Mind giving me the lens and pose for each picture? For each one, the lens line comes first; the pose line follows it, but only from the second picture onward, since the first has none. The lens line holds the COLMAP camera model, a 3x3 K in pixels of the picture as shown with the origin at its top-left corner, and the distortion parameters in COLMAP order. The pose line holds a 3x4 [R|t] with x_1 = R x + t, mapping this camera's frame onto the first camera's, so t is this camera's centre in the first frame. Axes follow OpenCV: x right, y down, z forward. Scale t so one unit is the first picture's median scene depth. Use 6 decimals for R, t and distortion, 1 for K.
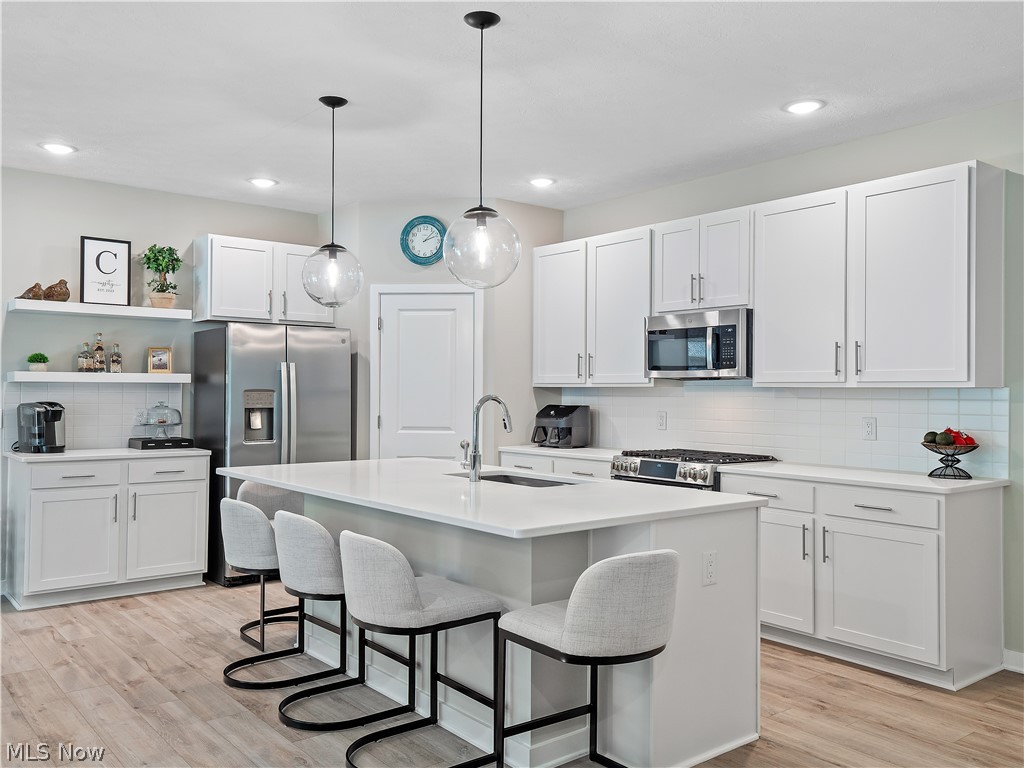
lens RADIAL K [[846.6, 0, 512.0], [0, 846.6, 384.0], [0, 0, 1]] dist [0.044965, 0.000074]
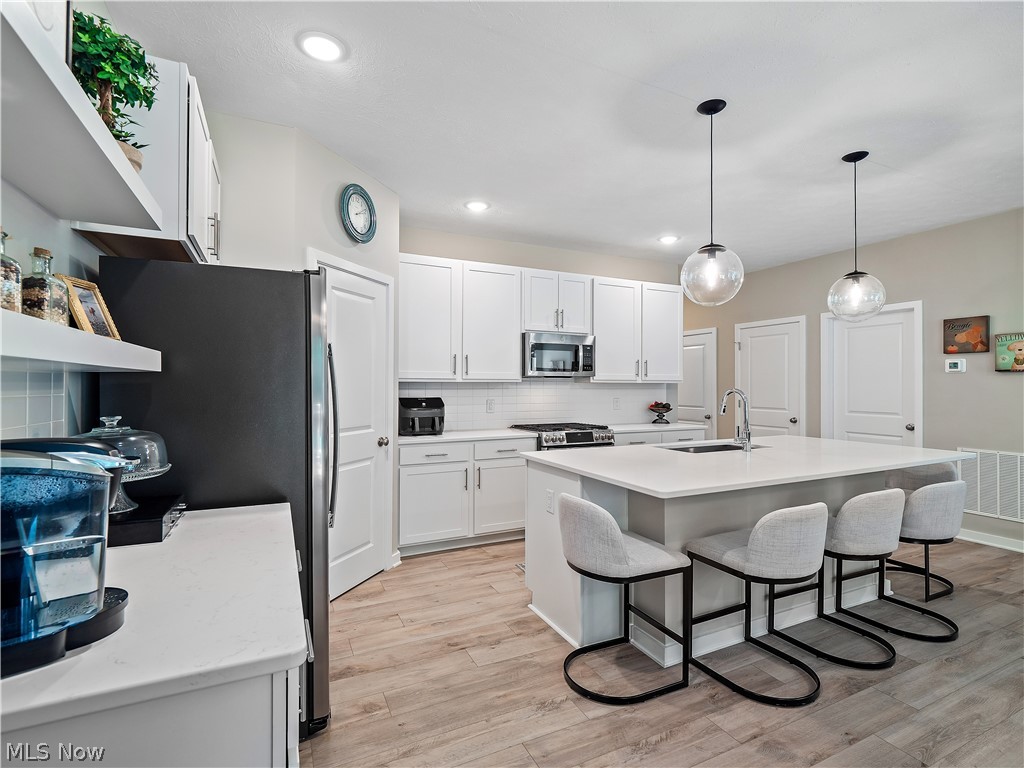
lens RADIAL K [[499.3, 0, 512.0], [0, 499.3, 384.0], [0, 0, 1]] dist [0.001147, -0.000610]
pose [[0.224987, -0.003168, 0.974357, -0.651714], [-0.008737, 0.999948, 0.005269, 0.002246], [-0.974323, -0.009698, 0.224948, 0.834718]]
